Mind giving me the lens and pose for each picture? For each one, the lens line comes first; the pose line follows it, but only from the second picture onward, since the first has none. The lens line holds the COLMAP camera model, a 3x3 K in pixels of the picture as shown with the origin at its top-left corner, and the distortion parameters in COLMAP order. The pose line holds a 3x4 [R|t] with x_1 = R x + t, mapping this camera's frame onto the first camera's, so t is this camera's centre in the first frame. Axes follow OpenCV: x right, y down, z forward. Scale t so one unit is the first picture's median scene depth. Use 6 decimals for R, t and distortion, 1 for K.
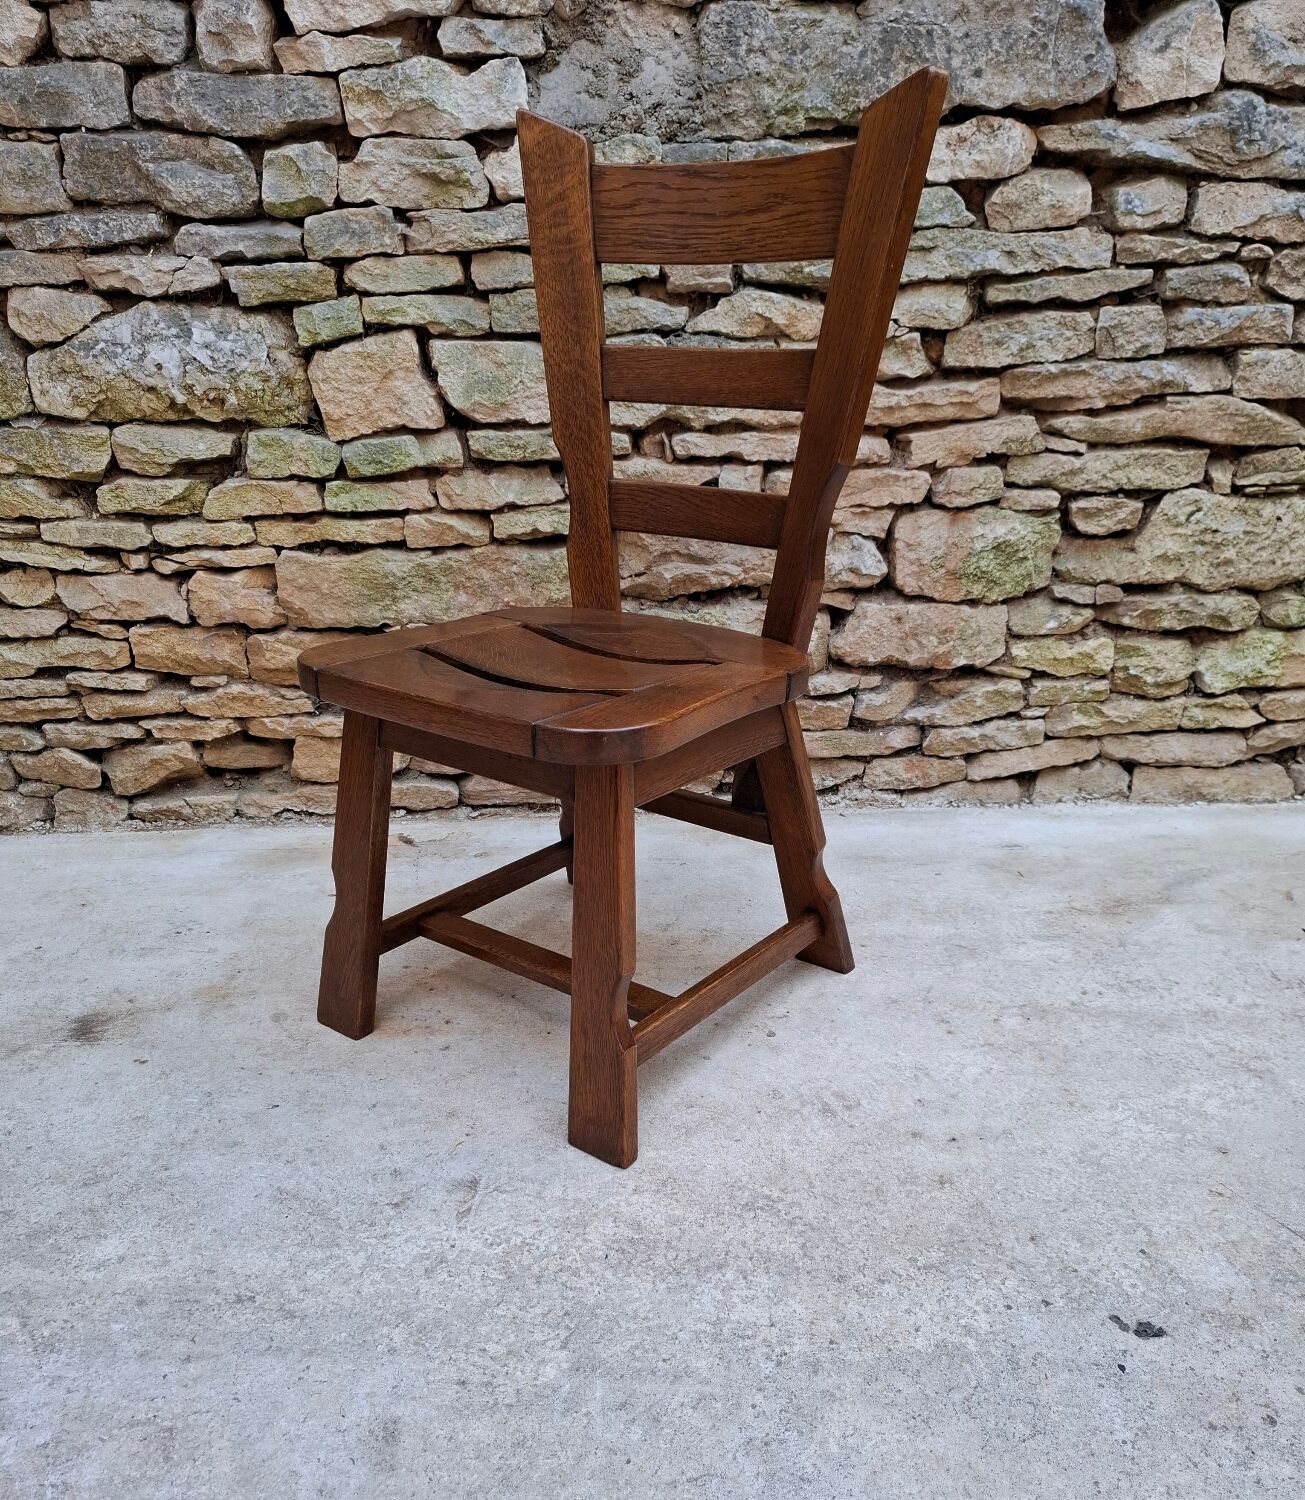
lens RADIAL K [[1206.8, 0, 643.0], [0, 1206.8, 859.8], [0, 0, 1]] dist [0.083647, -0.103665]
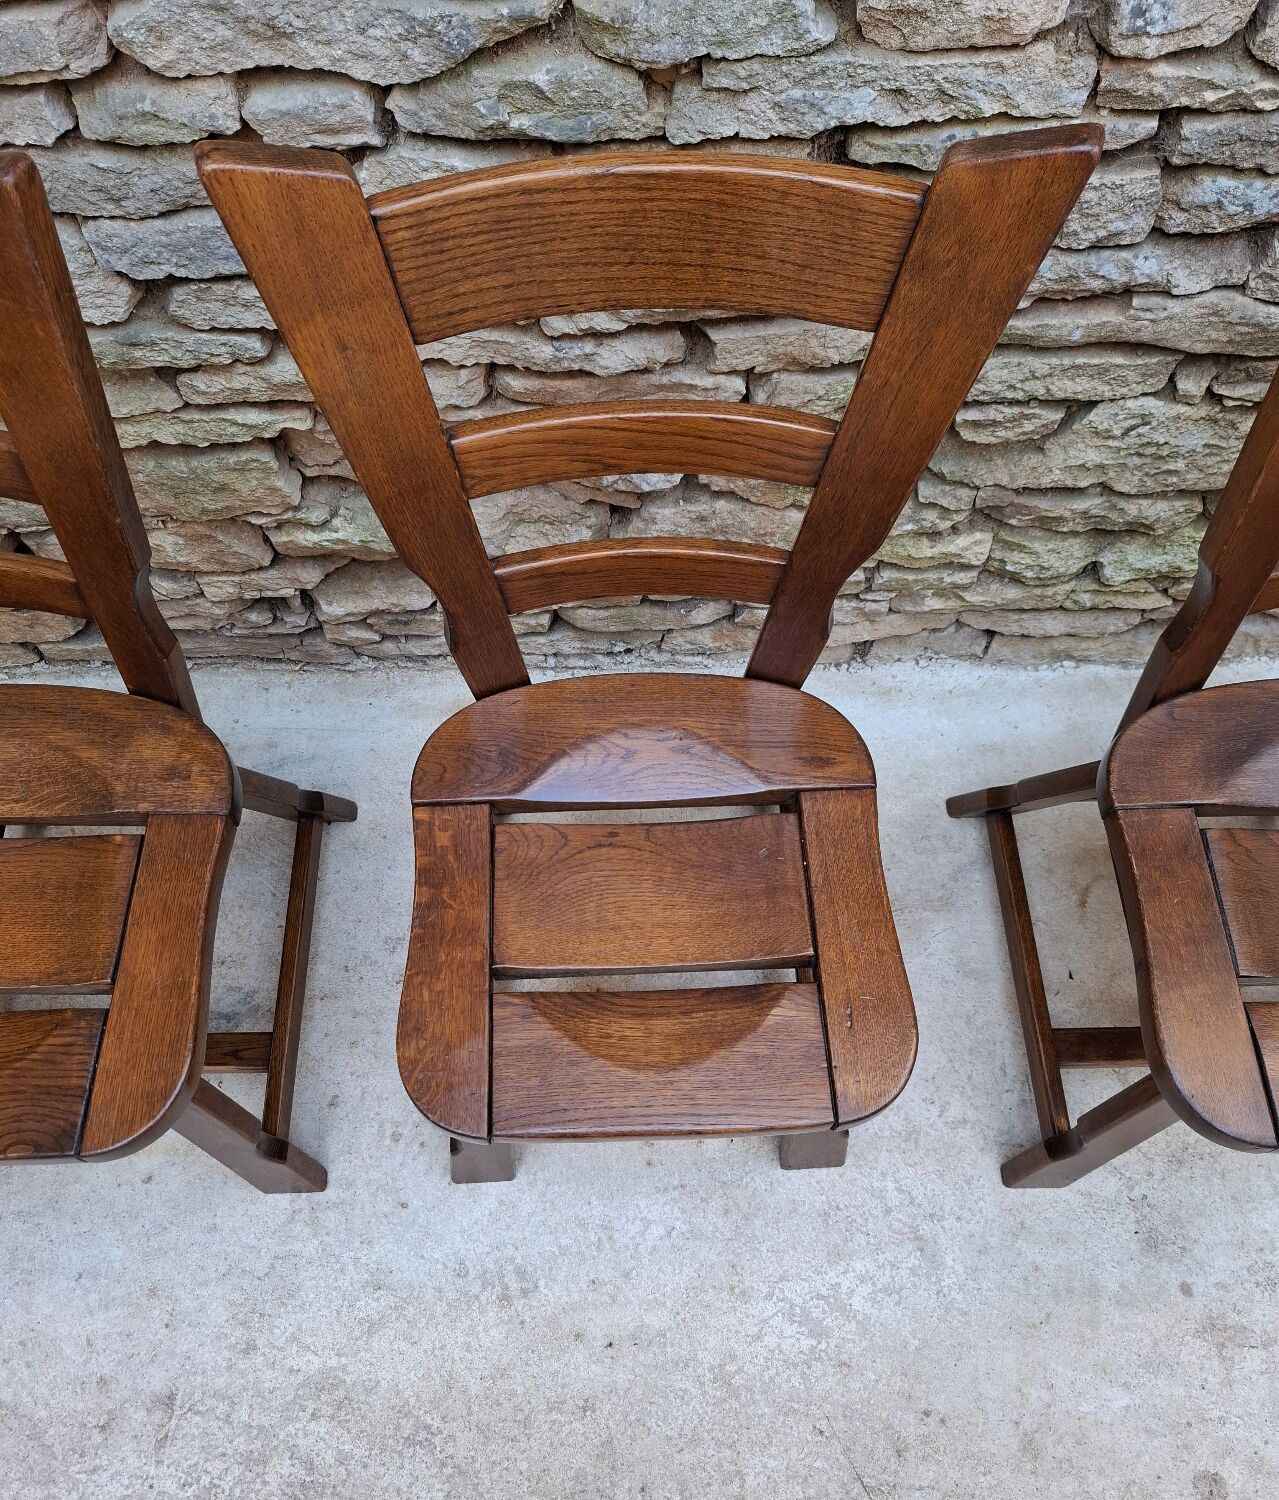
lens RADIAL K [[1182.8, 0, 623.5], [0, 1182.8, 844.6], [0, 0, 1]] dist [0.085596, -0.101856]
pose [[0.999765, 0.021425, 0.003223, 0.180478], [-0.017567, 0.714531, 0.699383, -0.604466], [0.012682, -0.699276, 0.714740, 0.385271]]
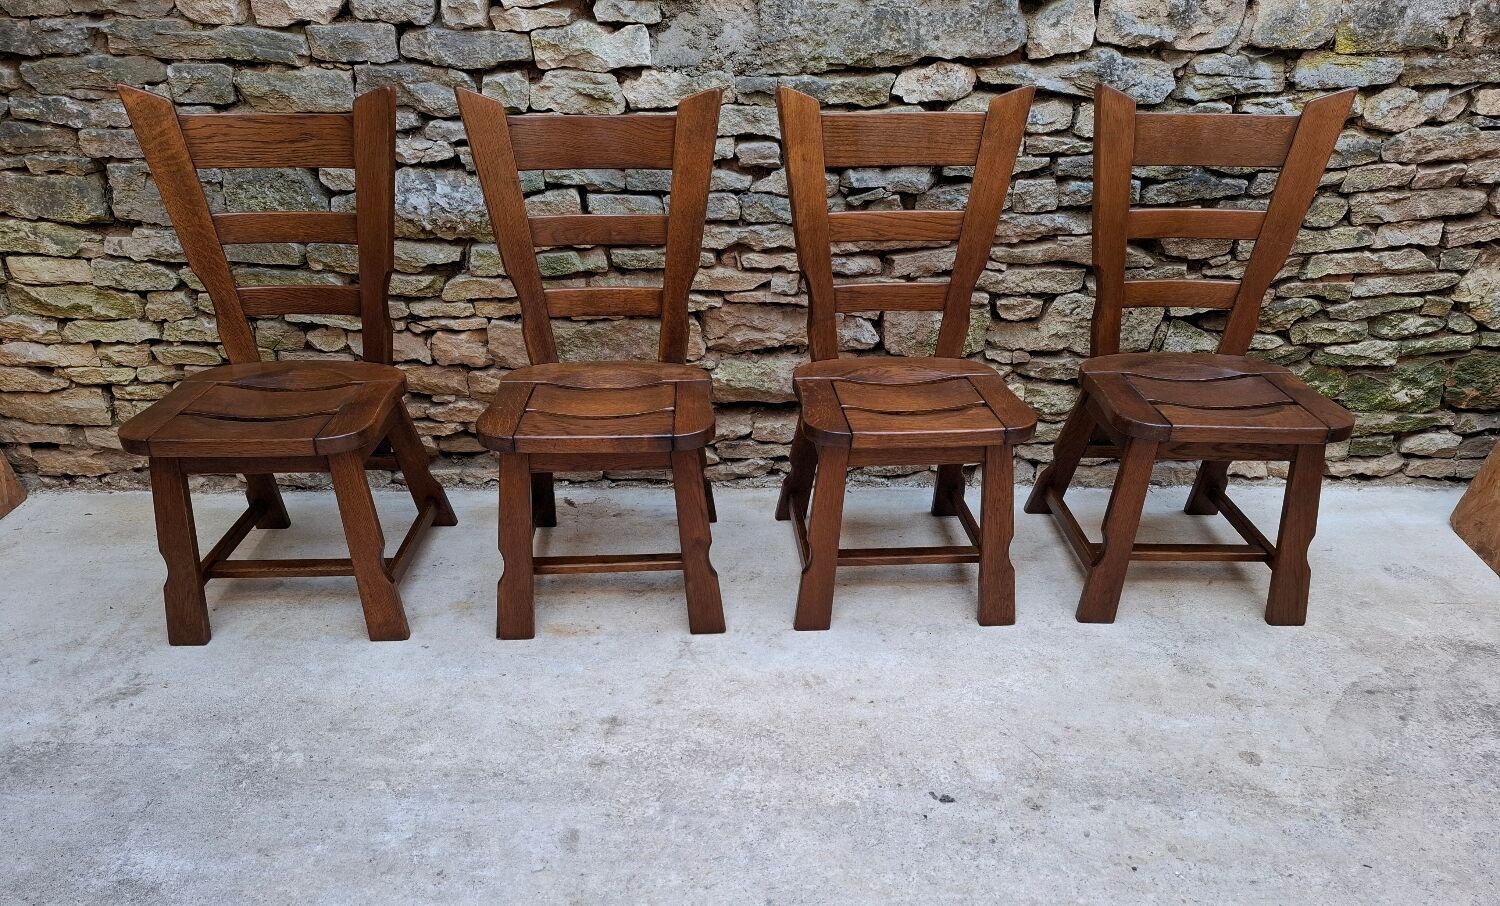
lens RADIAL K [[1037.5, 0, 750.2], [0, 1037.5, 564.8], [0, 0, 1]] dist [0.087858, -0.097242]
pose [[0.999719, 0.023695, -0.000777, 0.046600], [-0.023424, 0.992262, 0.121934, -0.118331], [0.003660, -0.121882, 0.992538, -0.387326]]
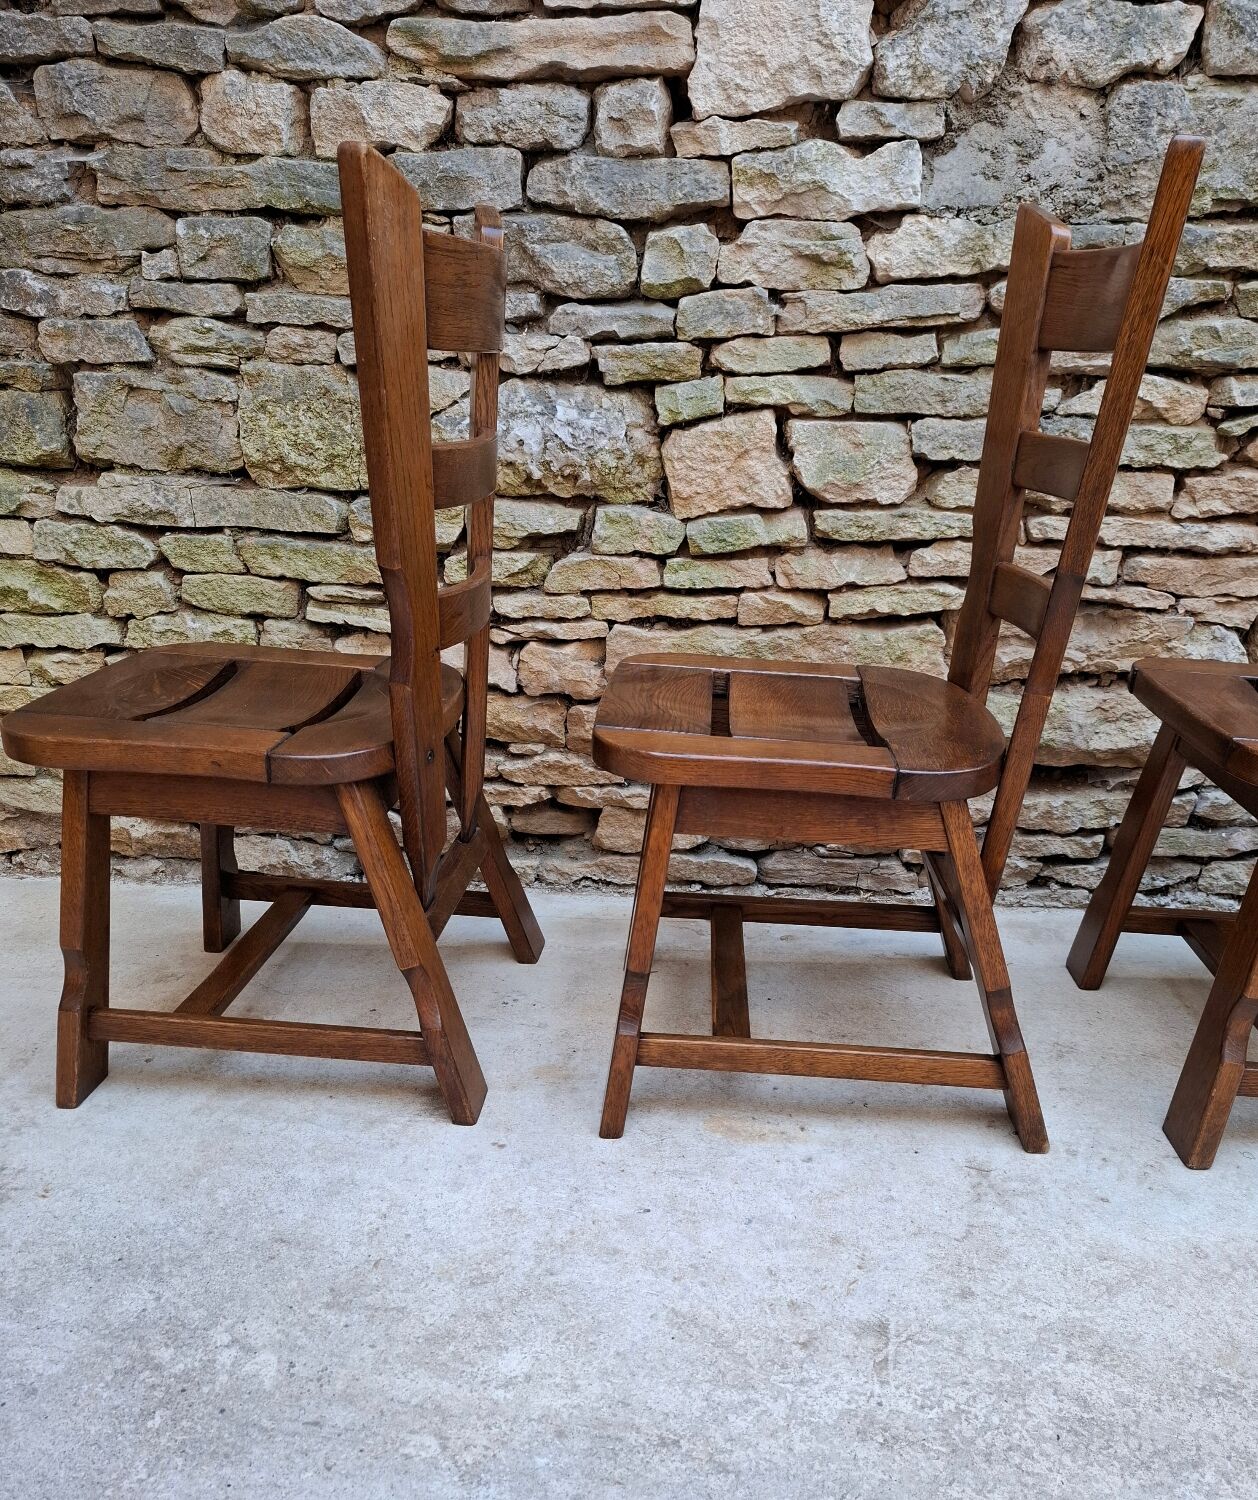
lens RADIAL K [[1187.8, 0, 643.9], [0, 1187.8, 846.6], [0, 0, 1]] dist [0.109013, -0.139436]
pose [[0.992875, 0.056949, -0.104667, -0.165667], [-0.061831, 0.997116, -0.044002, -0.030577], [0.101860, 0.050160, 0.993533, 0.038332]]
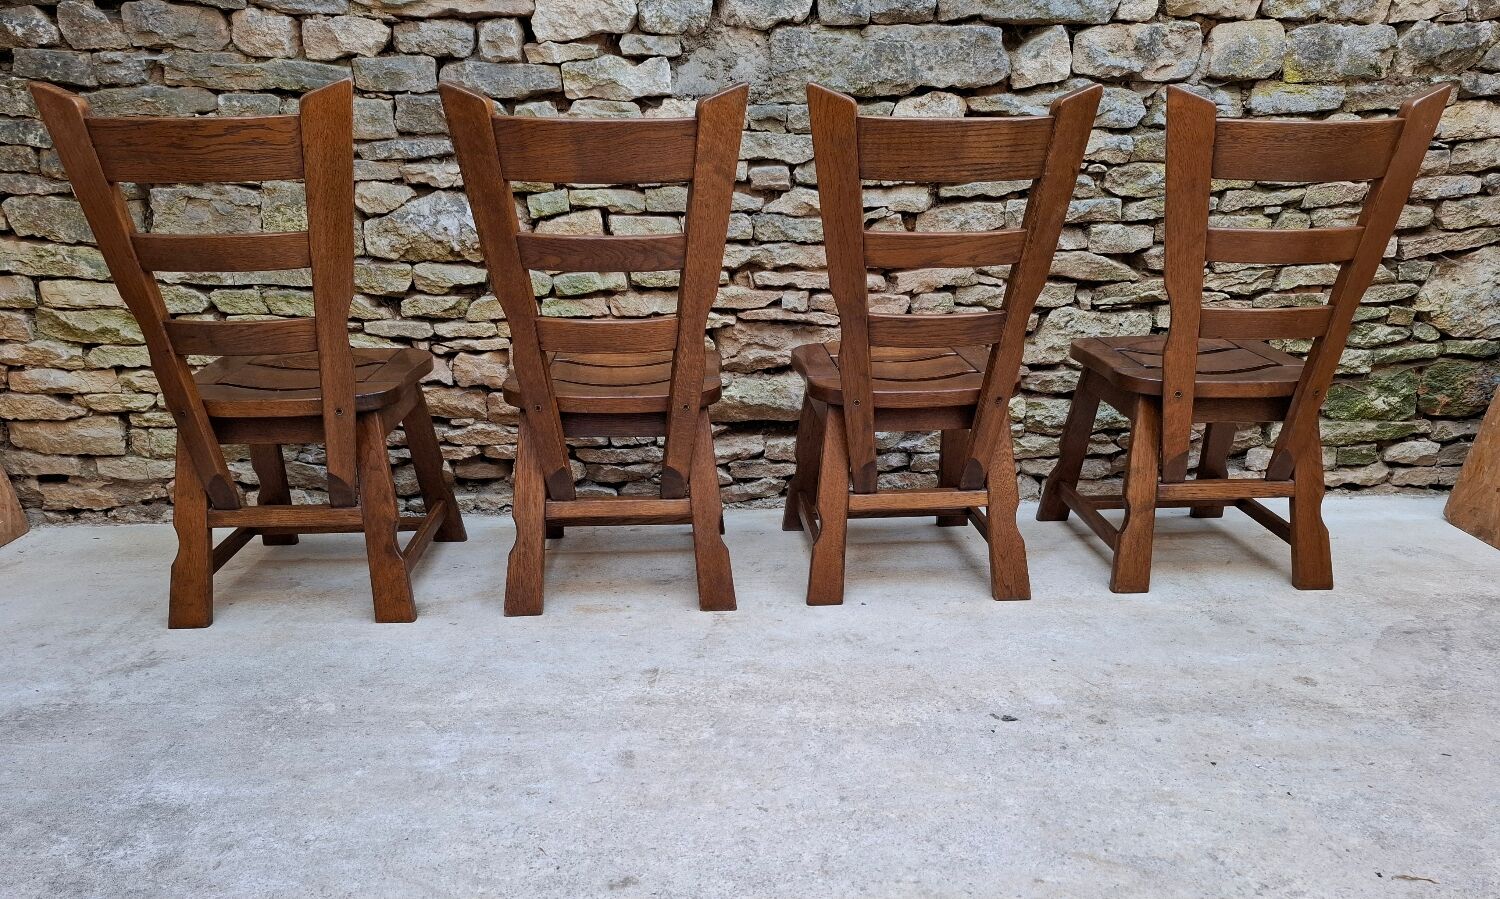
lens RADIAL K [[1037.0, 0, 745.0], [0, 1037.0, 561.8], [0, 0, 1]] dist [0.103870, -0.130426]
pose [[0.999329, -0.002070, 0.036563, -0.041373], [0.004641, 0.997509, -0.070386, 0.145019], [-0.036326, 0.070508, 0.996850, -0.391284]]
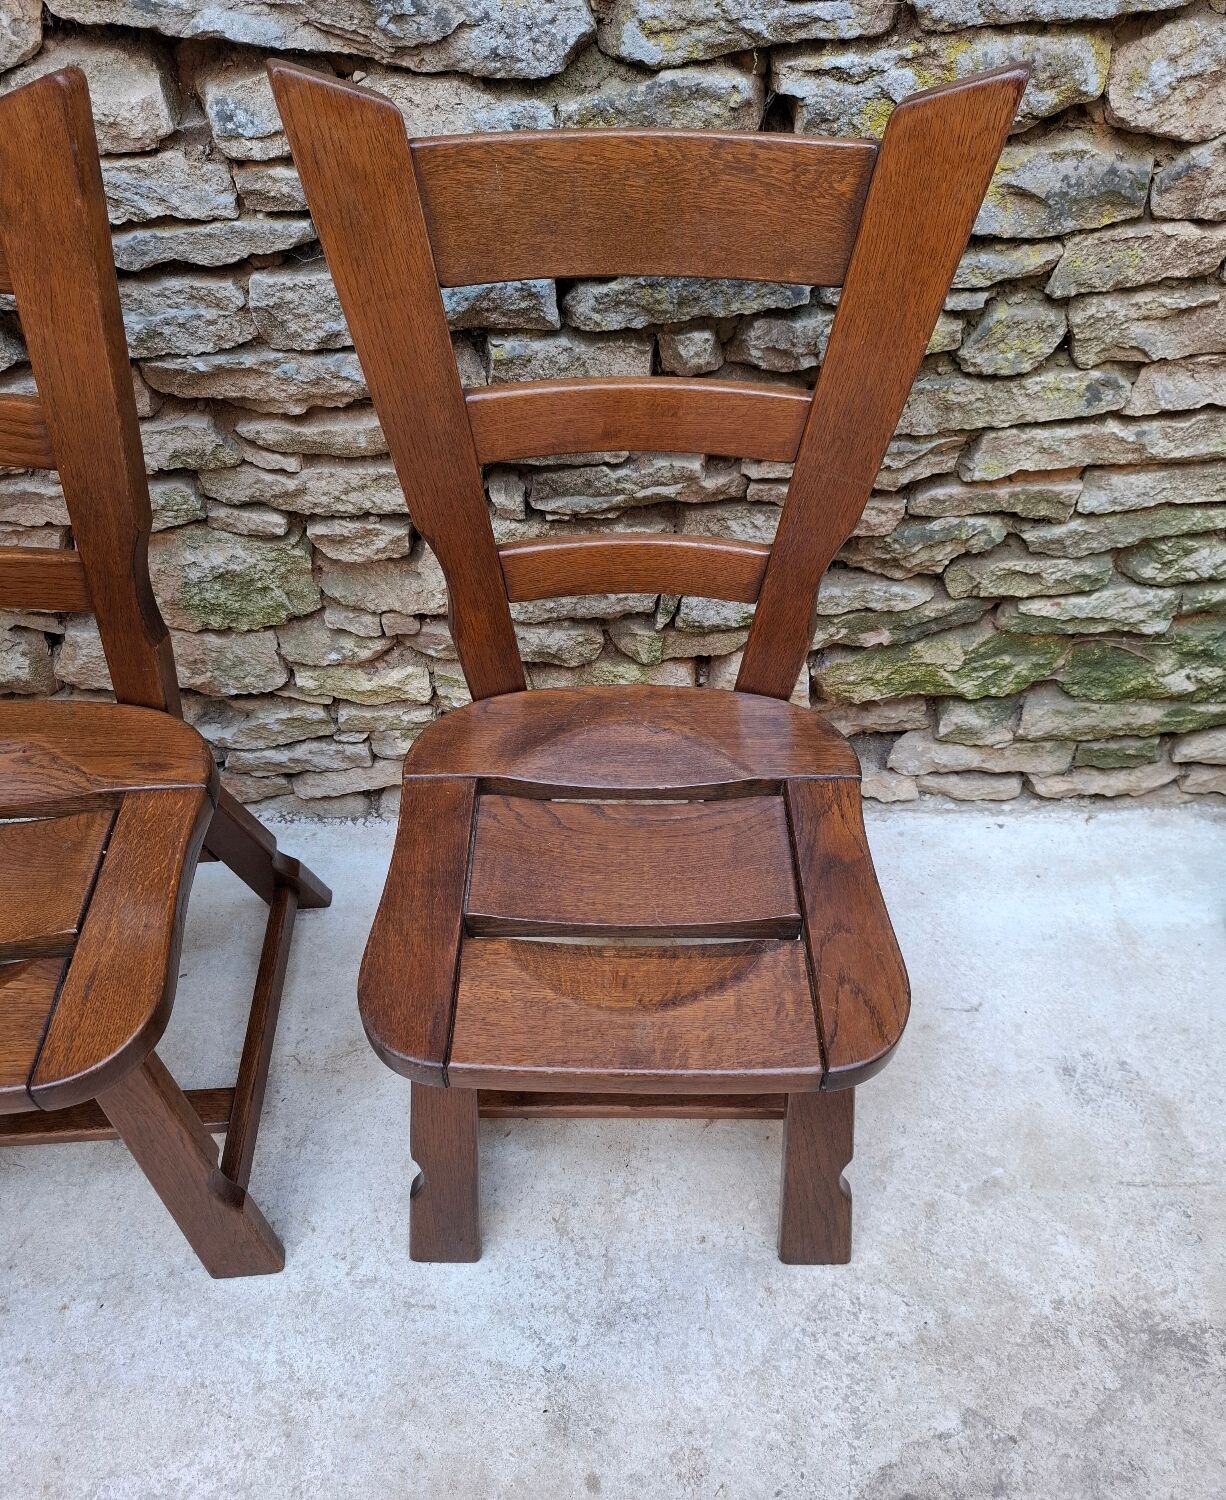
lens RADIAL K [[1132.8, 0, 606.3], [0, 1132.8, 814.3], [0, 0, 1]] dist [0.090763, -0.114402]
pose [[0.999777, 0.017409, -0.011917, 0.563369], [-0.010536, 0.901397, 0.432866, -0.453210], [0.018278, -0.432644, 0.901379, 0.341575]]
